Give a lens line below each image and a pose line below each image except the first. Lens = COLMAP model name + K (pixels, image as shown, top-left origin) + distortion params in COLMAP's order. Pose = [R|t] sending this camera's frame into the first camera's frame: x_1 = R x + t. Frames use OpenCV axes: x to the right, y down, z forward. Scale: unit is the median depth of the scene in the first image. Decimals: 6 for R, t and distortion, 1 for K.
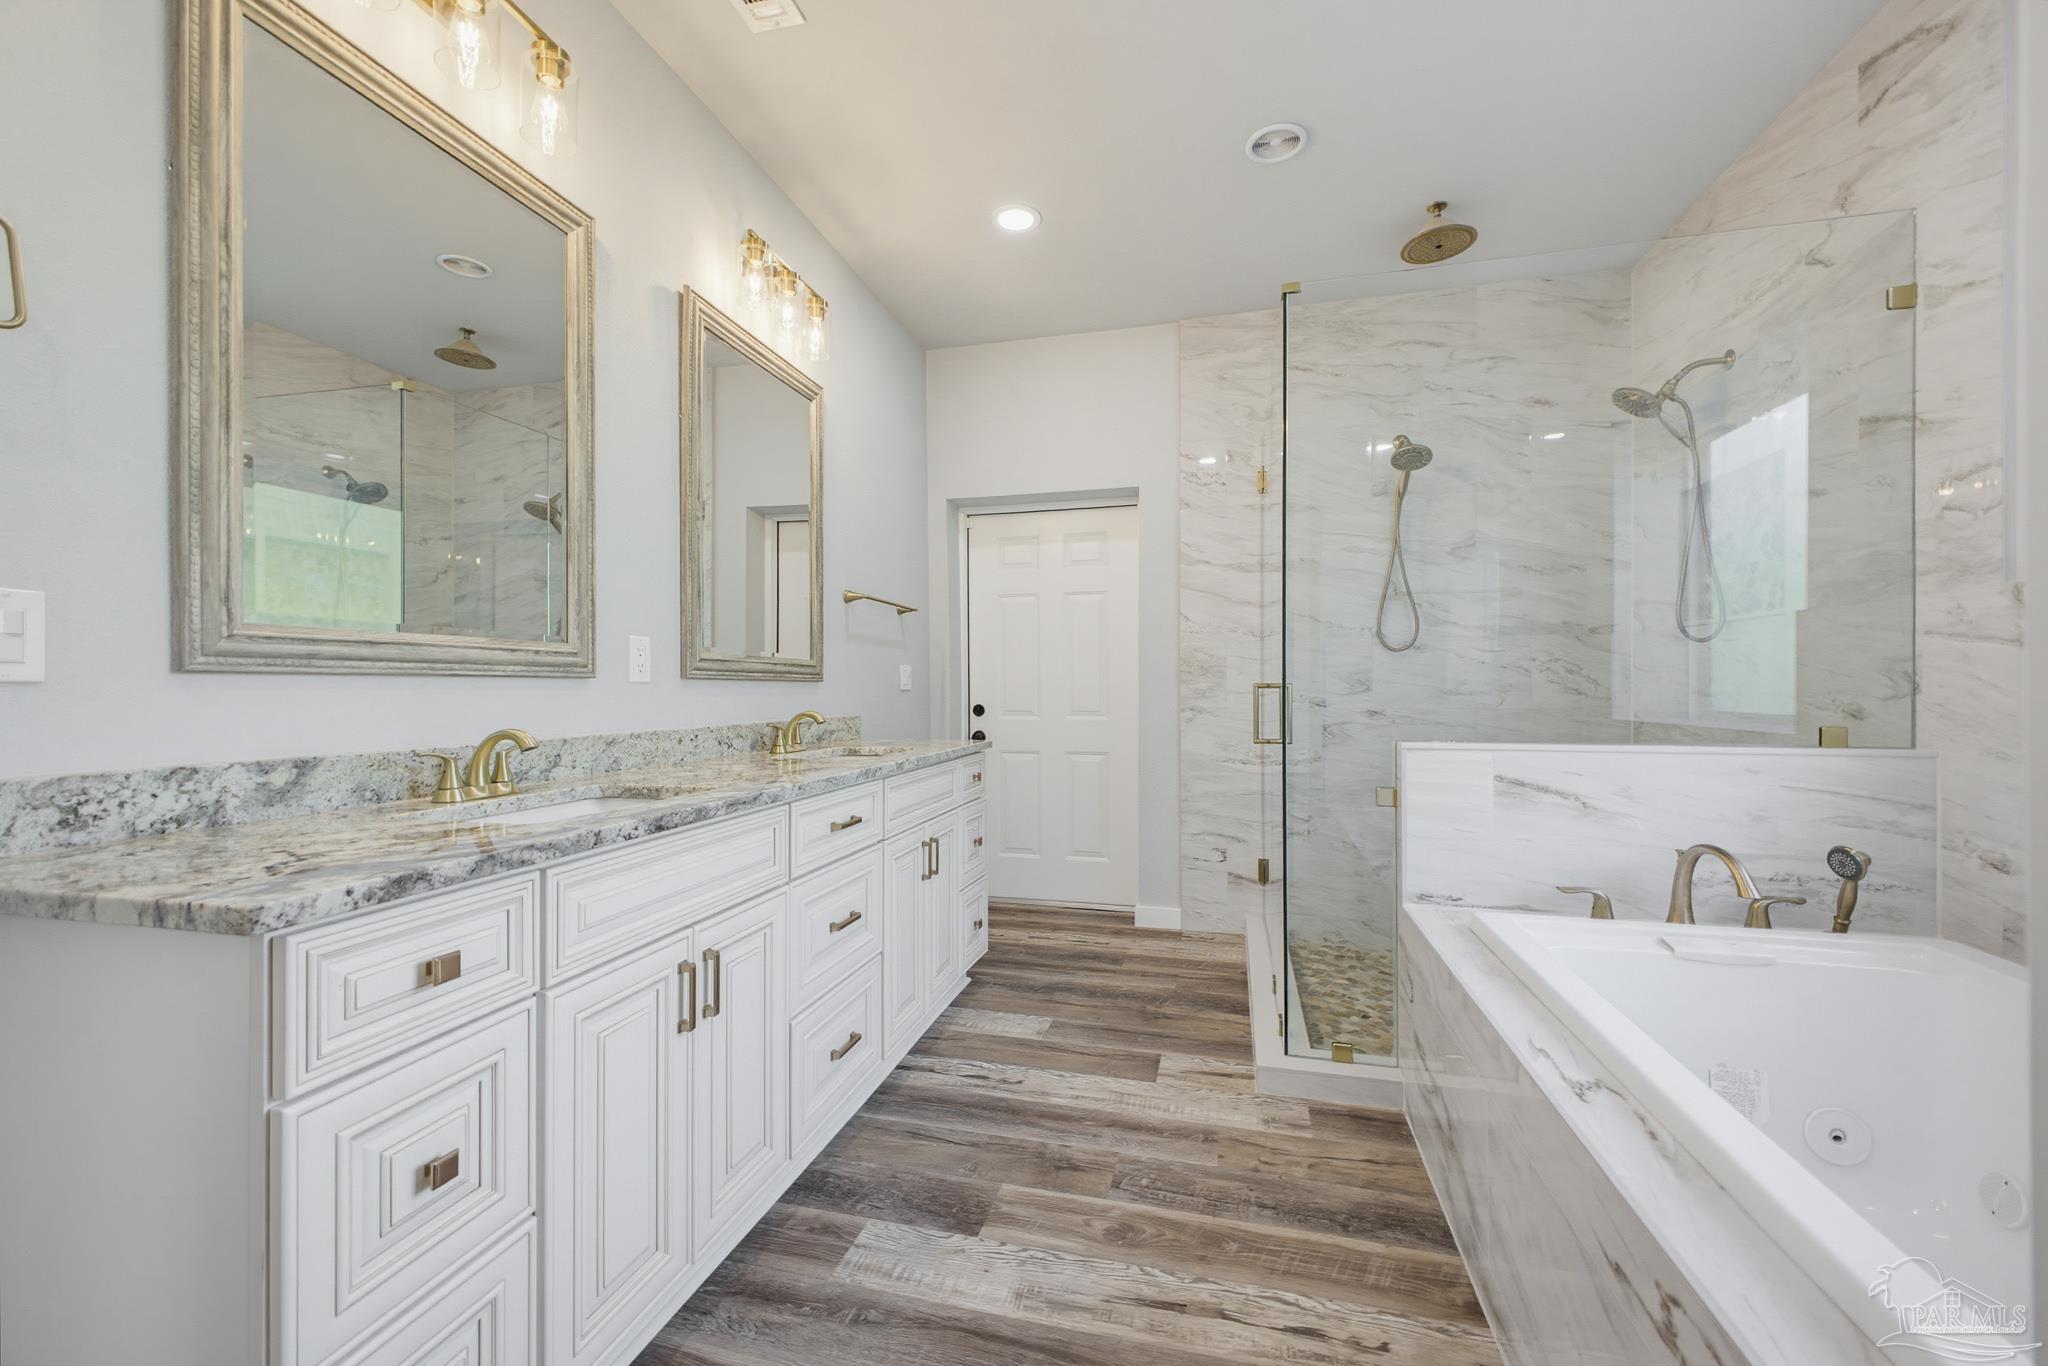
lens RADIAL K [[808.4, 0, 1038.7], [0, 808.4, 689.3], [0, 0, 1]] dist [0.014649, -0.001581]
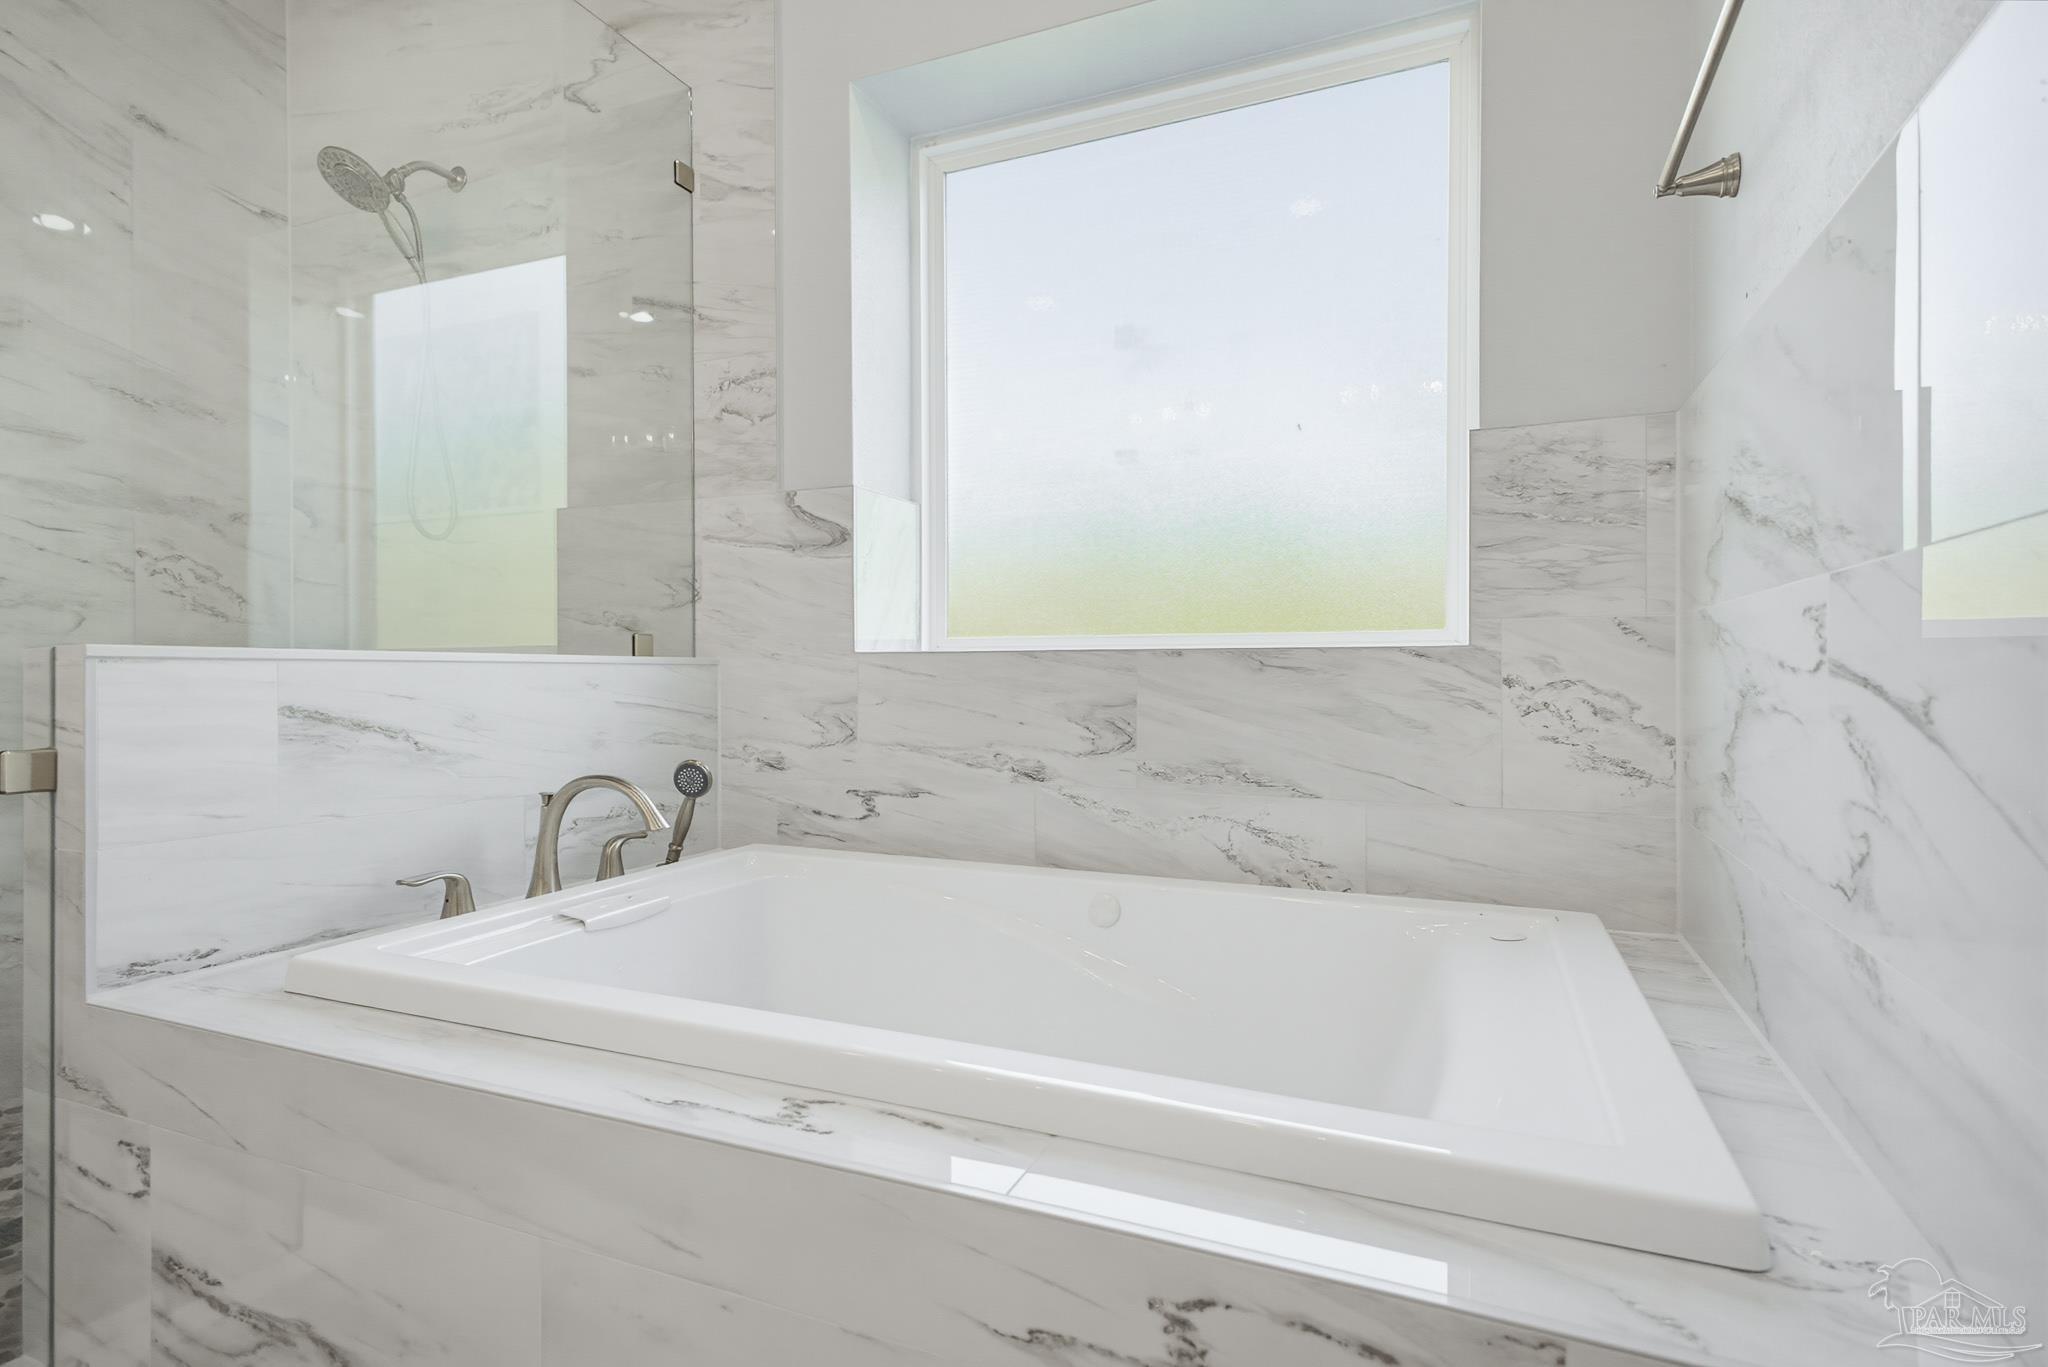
lens RADIAL K [[1015.2, 0, 1039.6], [0, 1015.2, 682.7], [0, 0, 1]] dist [0.012906, -0.004626]
pose [[0.153919, -0.005424, 0.988069, -0.037431], [0.002774, 0.999983, 0.005058, 0.094863], [-0.988080, 0.001963, 0.153931, 0.421605]]
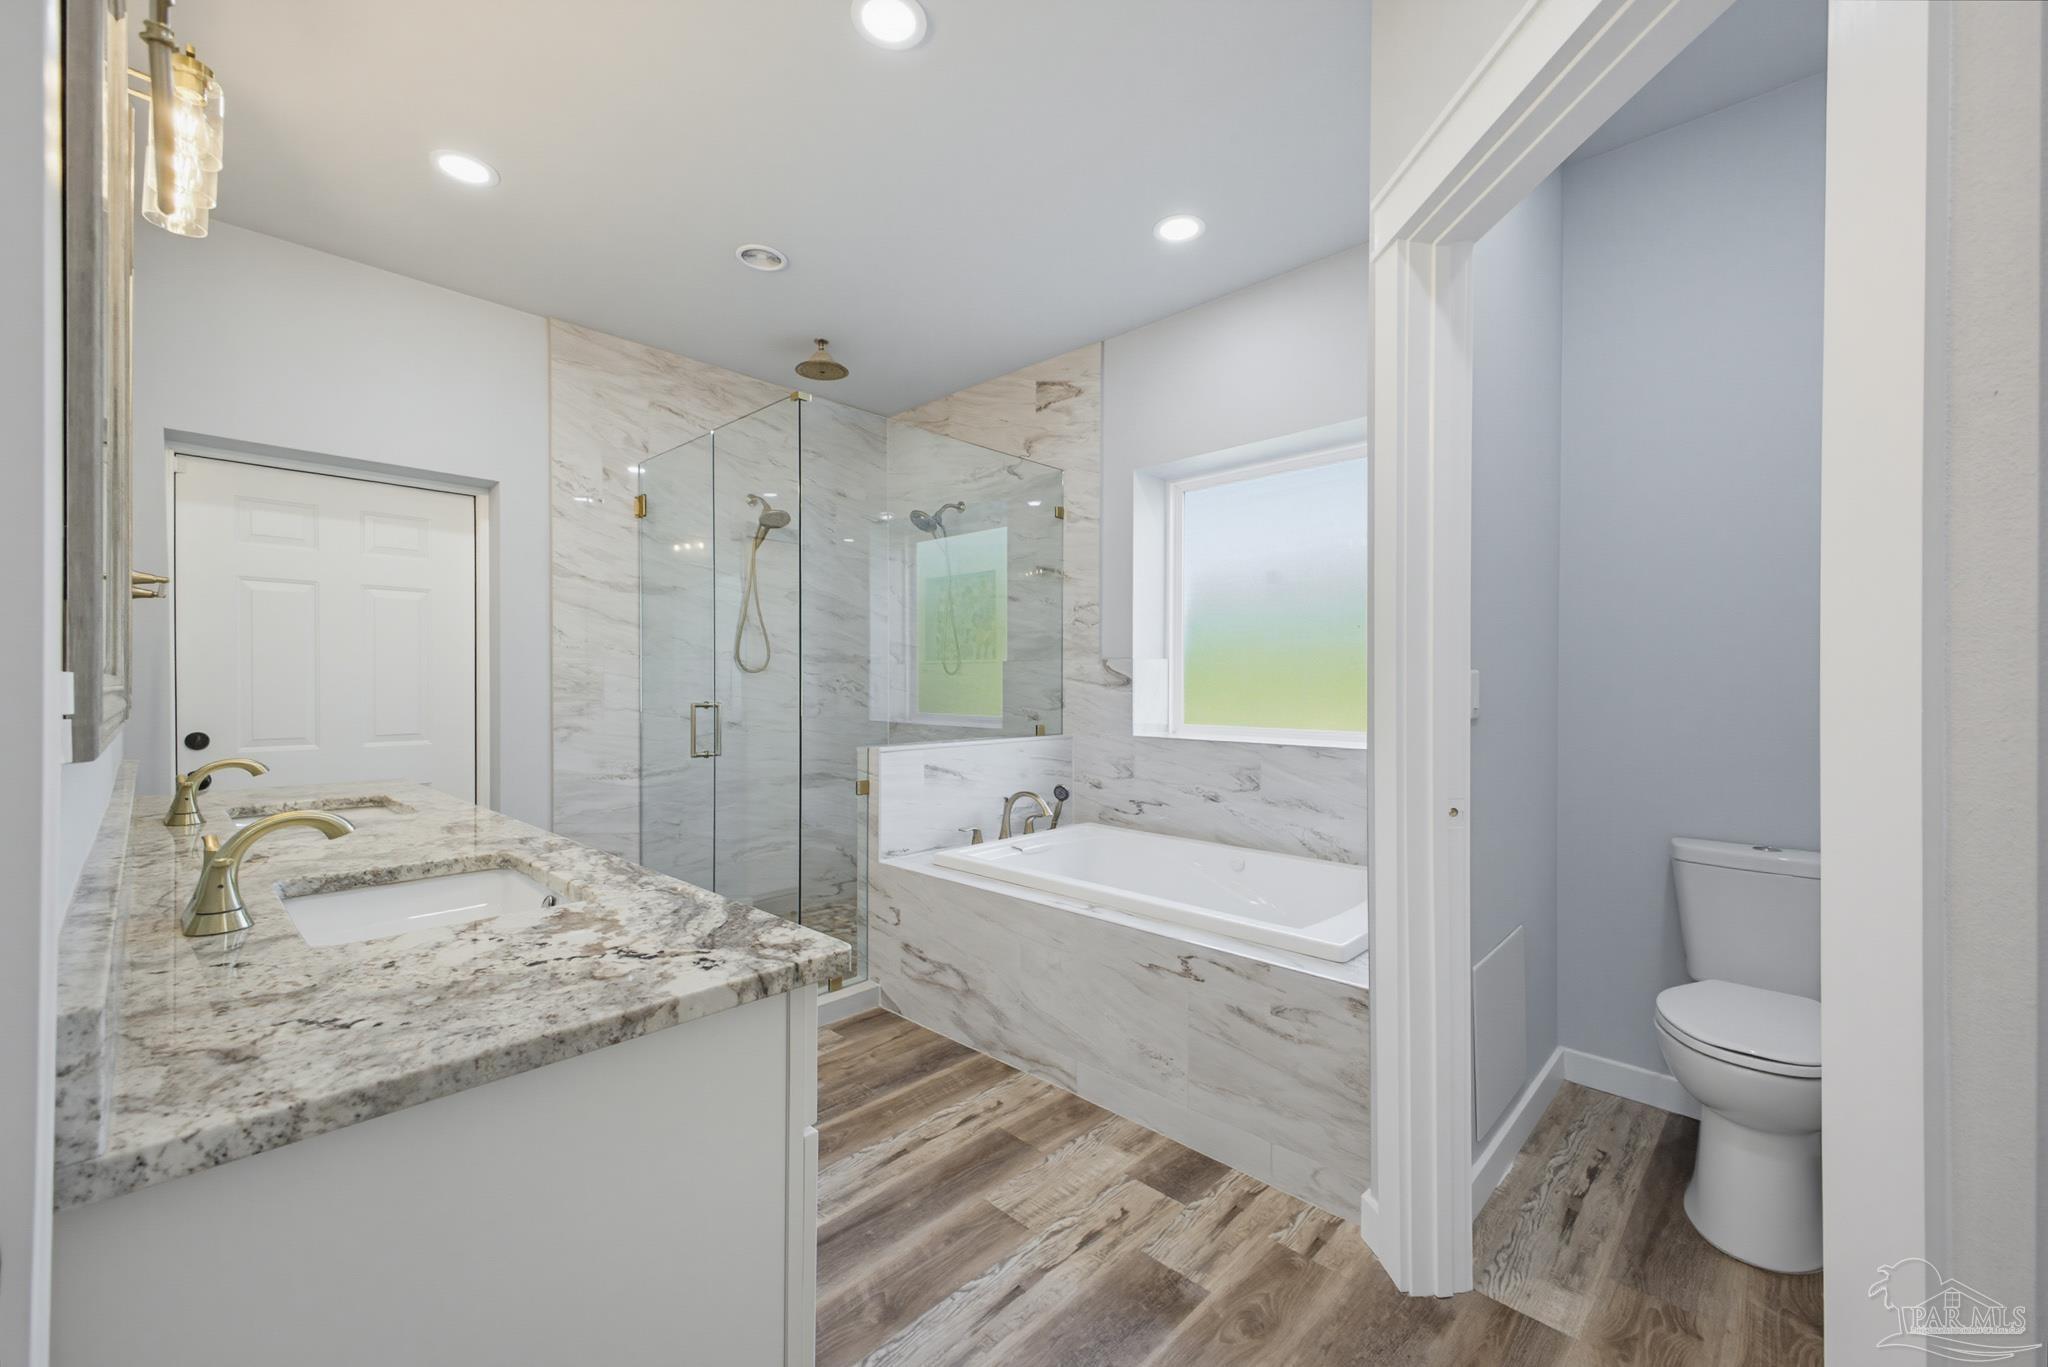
lens RADIAL K [[808.4, 0, 1035.5], [0, 808.4, 681.8], [0, 0, 1]] dist [0.014649, -0.001581]
pose [[0.489218, 0.007008, 0.872133, -0.721368], [-0.001637, 0.999973, -0.007118, -0.043919], [-0.872160, 0.002055, 0.489217, 0.072297]]
